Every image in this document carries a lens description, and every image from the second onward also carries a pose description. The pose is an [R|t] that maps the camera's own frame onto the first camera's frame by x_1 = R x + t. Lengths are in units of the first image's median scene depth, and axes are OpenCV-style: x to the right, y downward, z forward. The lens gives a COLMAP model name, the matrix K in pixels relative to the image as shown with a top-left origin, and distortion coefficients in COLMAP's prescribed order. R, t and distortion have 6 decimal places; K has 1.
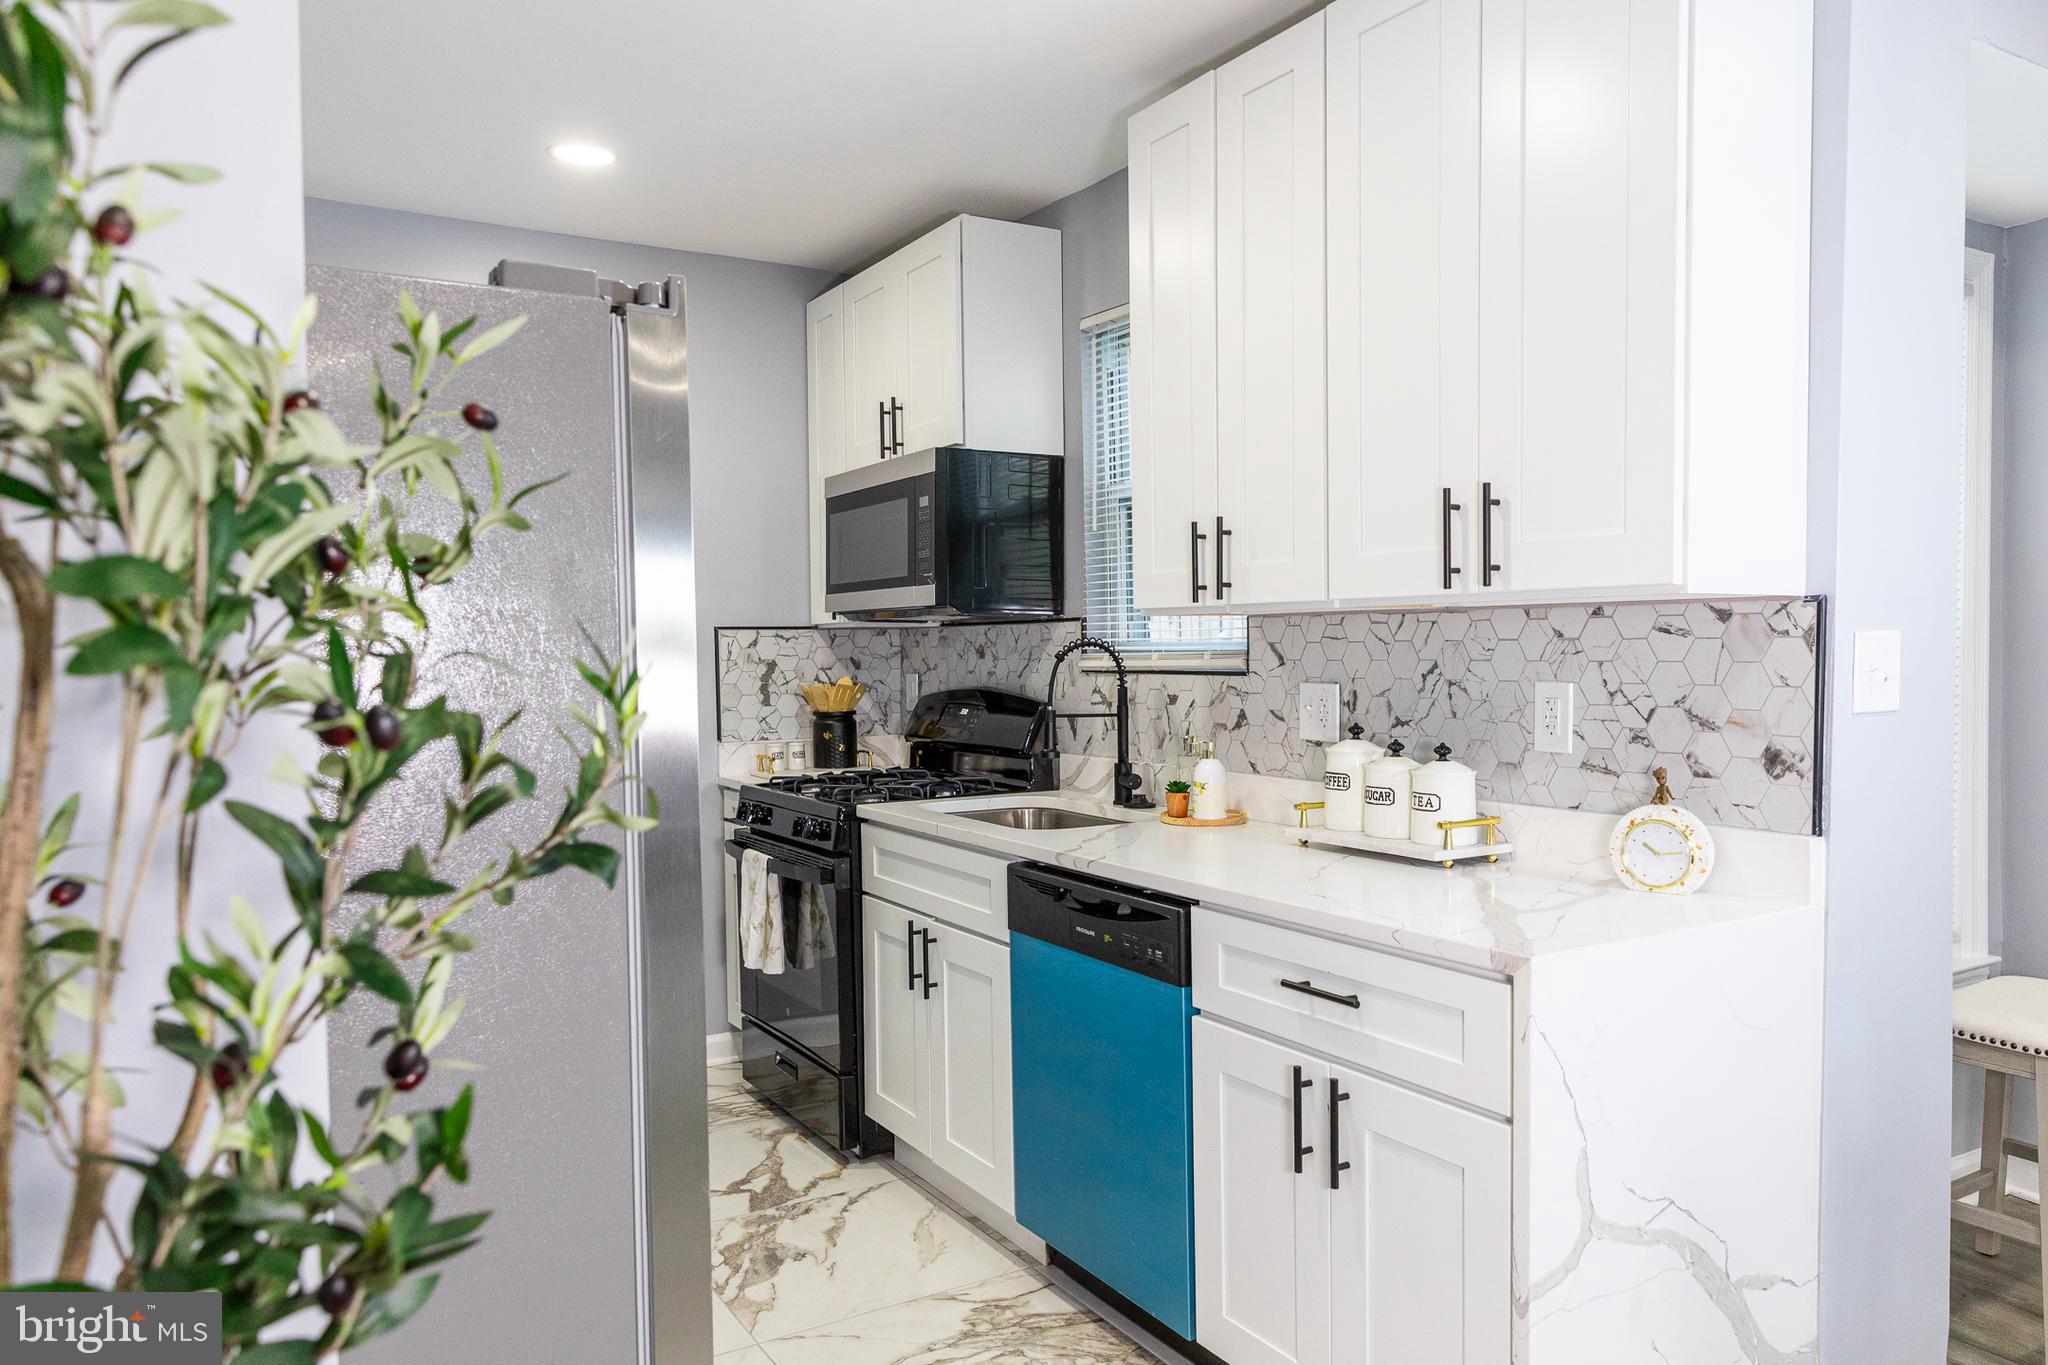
lens RADIAL K [[1384.2, 0, 1007.4], [0, 1384.2, 695.7], [0, 0, 1]] dist [0.013307, -0.004860]
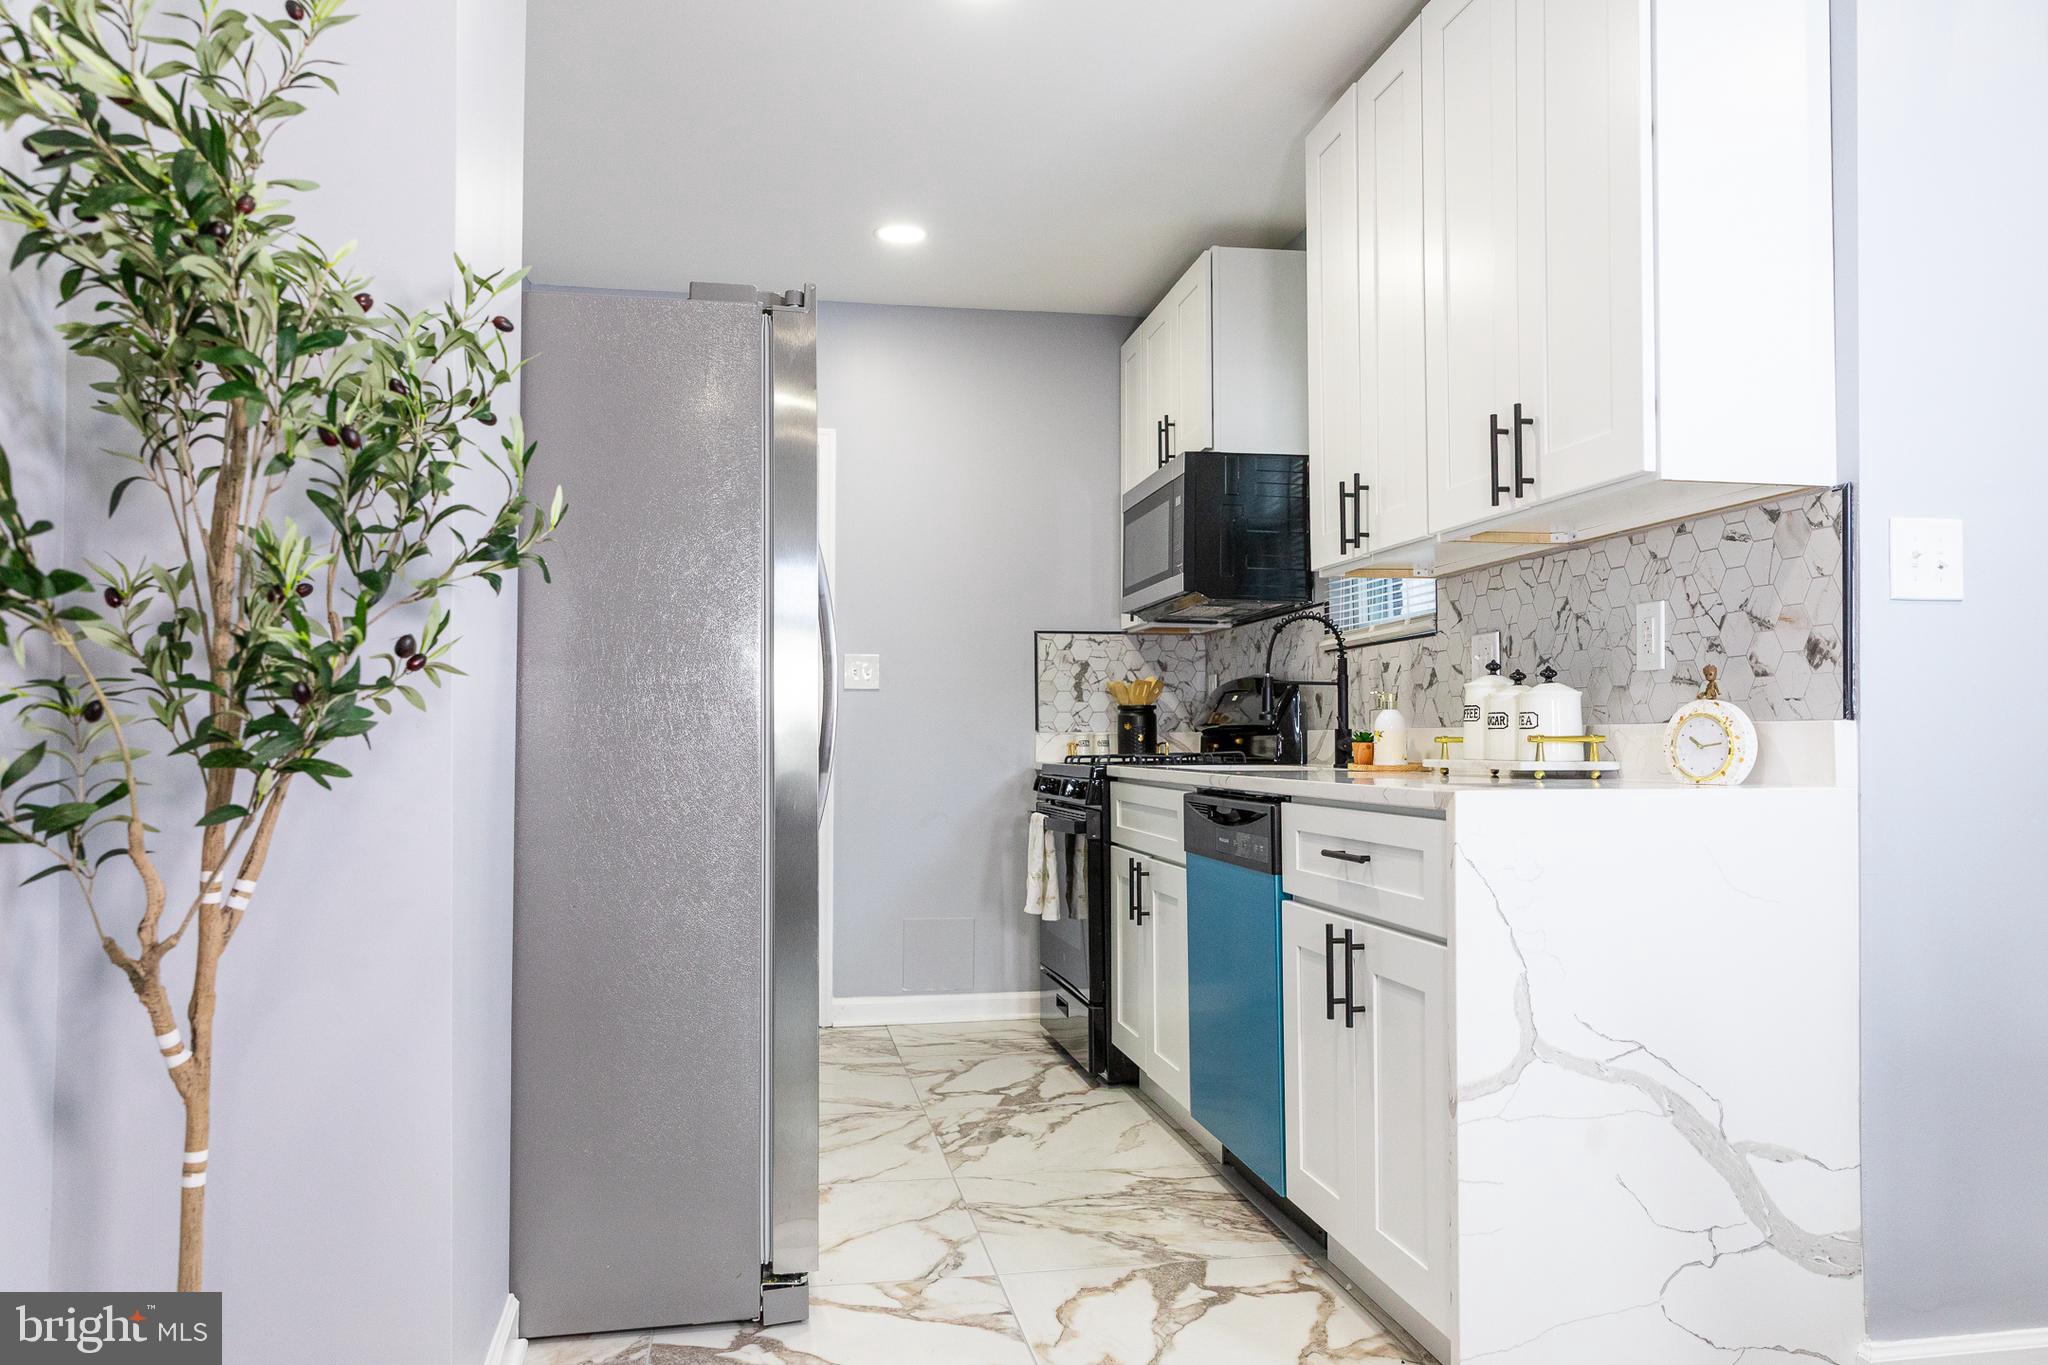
lens RADIAL K [[1384.2, 0, 997.1], [0, 1384.2, 694.3], [0, 0, 1]] dist [0.013307, -0.004860]
pose [[0.932631, -0.000606, -0.360830, 0.282716], [-0.023743, 0.997728, -0.063043, 0.123006], [0.360049, 0.067363, 0.930498, -0.125508]]
